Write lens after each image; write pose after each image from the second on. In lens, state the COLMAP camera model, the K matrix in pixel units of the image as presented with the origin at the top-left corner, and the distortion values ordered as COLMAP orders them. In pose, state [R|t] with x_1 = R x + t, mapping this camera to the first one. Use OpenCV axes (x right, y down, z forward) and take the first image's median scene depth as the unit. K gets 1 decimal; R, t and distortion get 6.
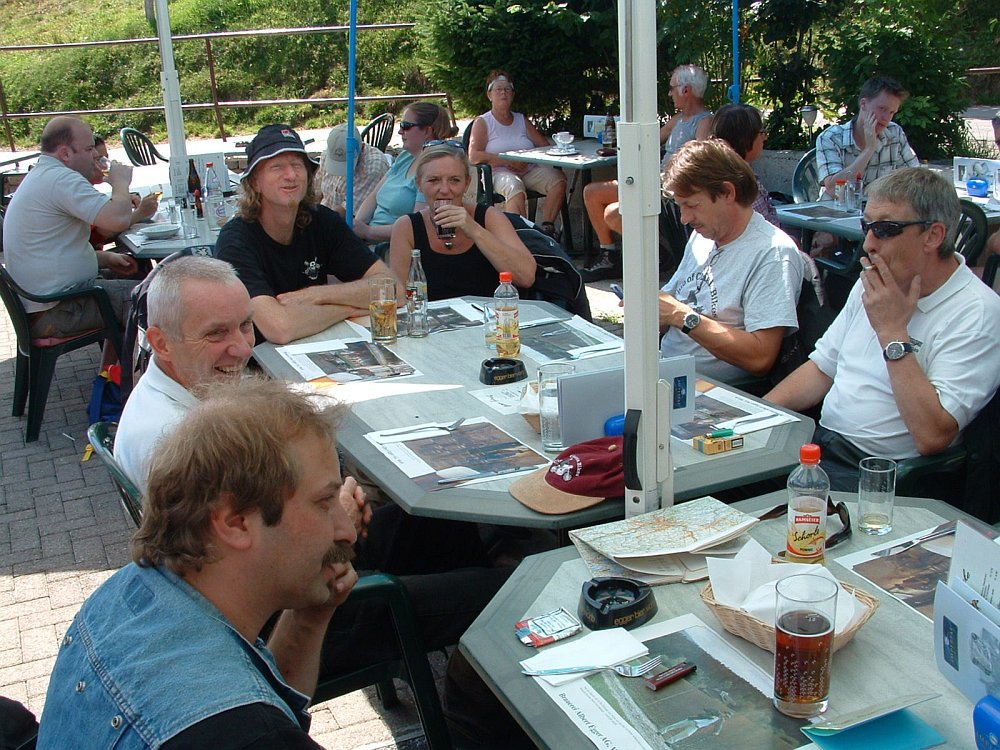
lens RADIAL K [[1206.2, 0, 497.9], [0, 1206.2, 375.7], [0, 0, 1]] dist [-0.159609, 0.000000]
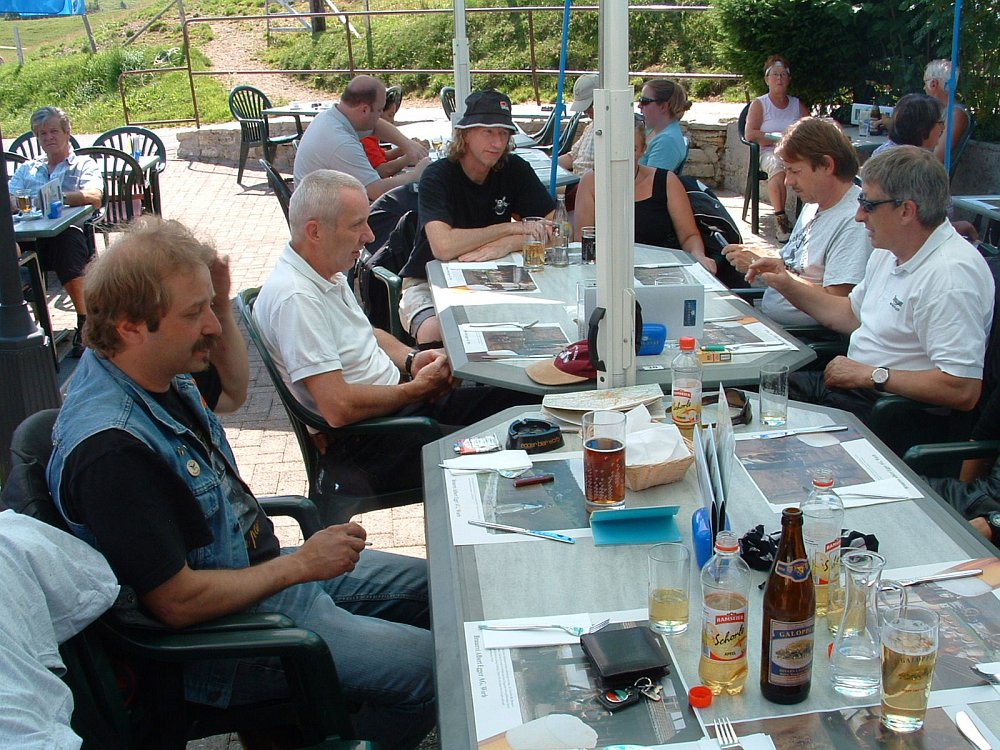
lens RADIAL K [[1206.2, 0, 501.9], [0, 1206.2, 376.4], [0, 0, 1]] dist [-0.159609, 0.000000]
pose [[0.950969, 0.119324, -0.285342, 0.106456], [-0.114110, 0.992855, 0.034892, 0.018670], [0.287467, -0.000621, 0.957790, -0.076380]]
